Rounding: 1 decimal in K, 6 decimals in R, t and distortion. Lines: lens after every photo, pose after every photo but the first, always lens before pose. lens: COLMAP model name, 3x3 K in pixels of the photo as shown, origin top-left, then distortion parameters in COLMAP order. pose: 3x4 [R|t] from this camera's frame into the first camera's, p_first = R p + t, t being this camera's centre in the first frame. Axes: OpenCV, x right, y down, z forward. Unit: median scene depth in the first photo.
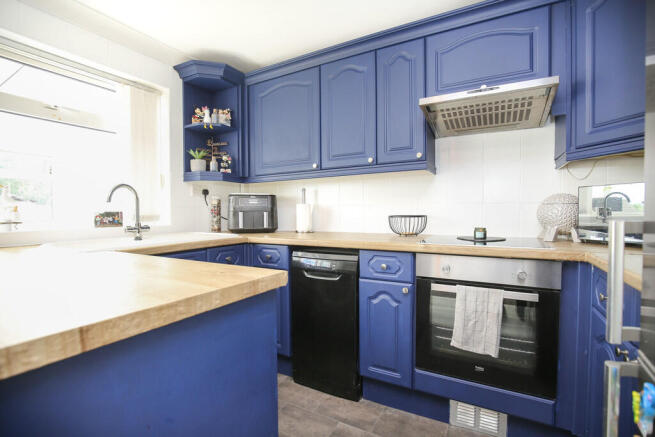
lens RADIAL K [[305.3, 0, 326.2], [0, 305.3, 220.6], [0, 0, 1]] dist [-0.025148, -0.000204]
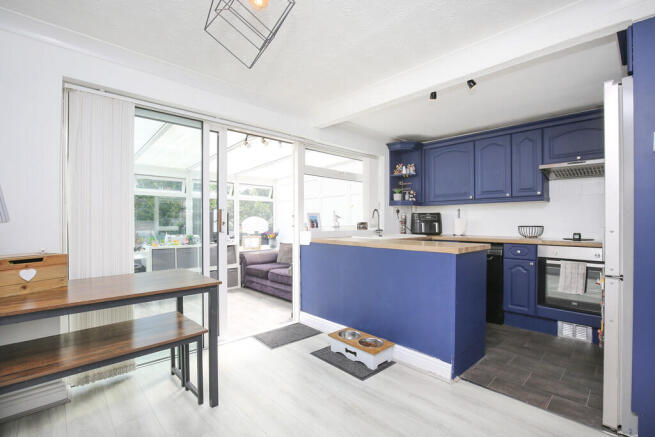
lens RADIAL K [[305.3, 0, 326.2], [0, 305.3, 220.6], [0, 0, 1]] dist [-0.025148, -0.000204]
pose [[0.955061, 0.007498, -0.296315, -0.333846], [-0.016853, 0.999436, -0.029029, 0.022251], [0.295930, 0.032718, 0.954649, -0.975173]]
